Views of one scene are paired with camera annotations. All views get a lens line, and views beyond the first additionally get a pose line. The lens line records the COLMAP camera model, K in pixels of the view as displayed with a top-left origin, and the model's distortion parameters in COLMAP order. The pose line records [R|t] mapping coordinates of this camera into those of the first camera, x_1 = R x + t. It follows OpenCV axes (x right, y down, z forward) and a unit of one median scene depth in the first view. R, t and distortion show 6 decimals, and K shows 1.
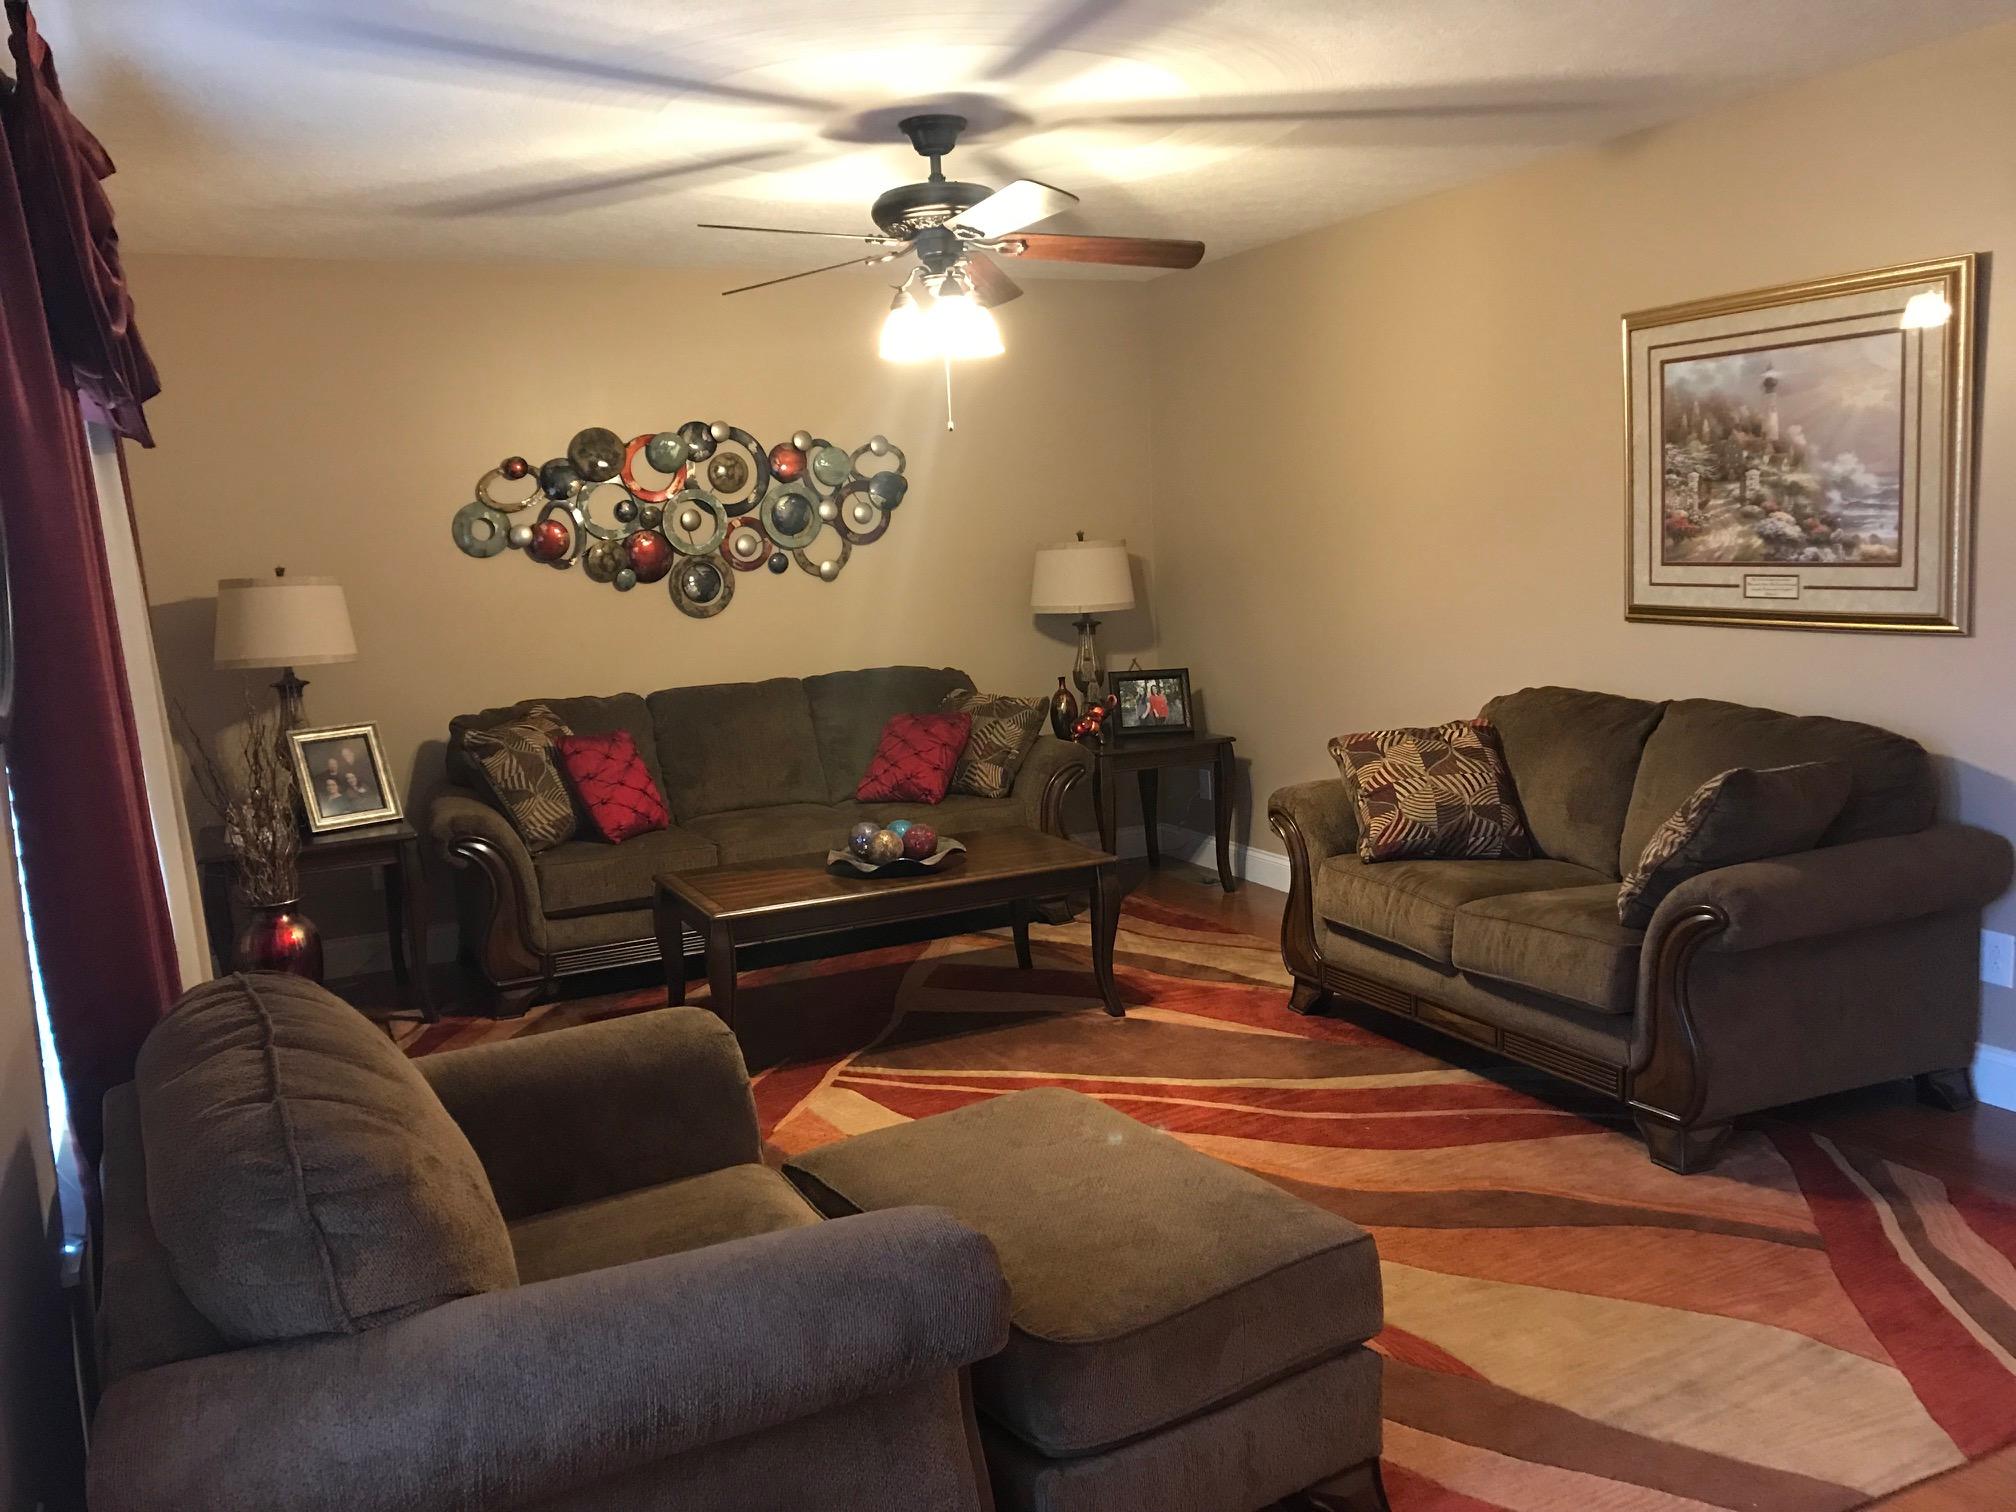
lens RADIAL K [[1637.8, 0, 1008.7], [0, 1637.8, 760.1], [0, 0, 1]] dist [0.077968, -0.013754]
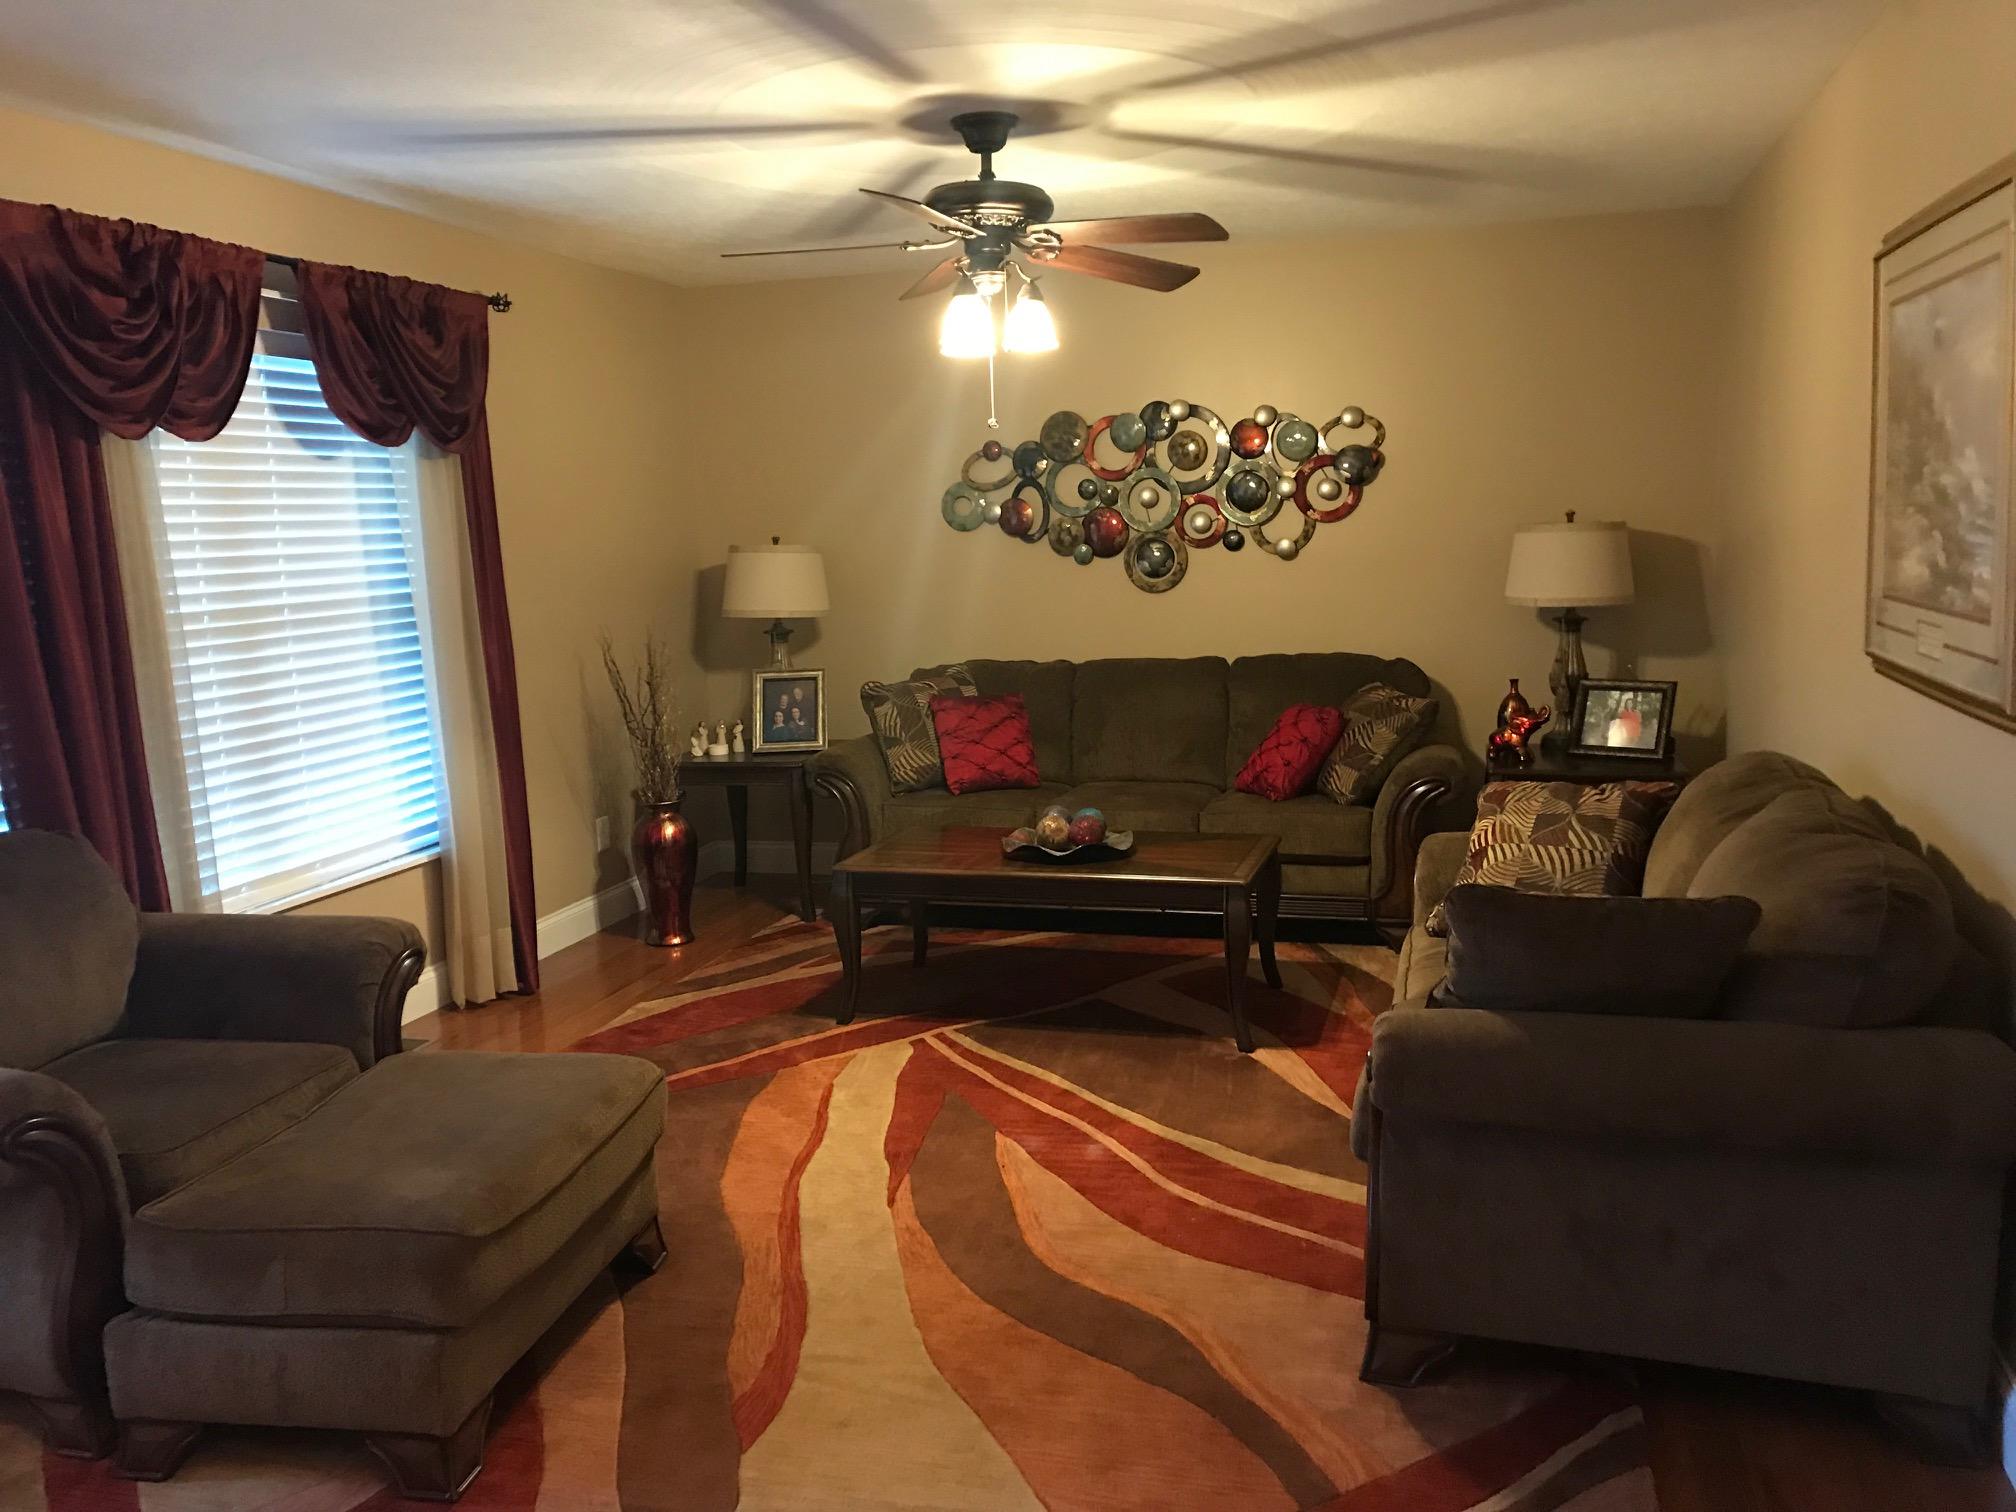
lens RADIAL K [[1637.8, 0, 1000.9], [0, 1637.8, 766.9], [0, 0, 1]] dist [0.077968, -0.013754]
pose [[0.735032, 0.123244, -0.666738, 0.455019], [-0.096190, 0.992350, 0.077390, -0.049635], [0.671175, 0.007249, 0.741263, 0.177026]]
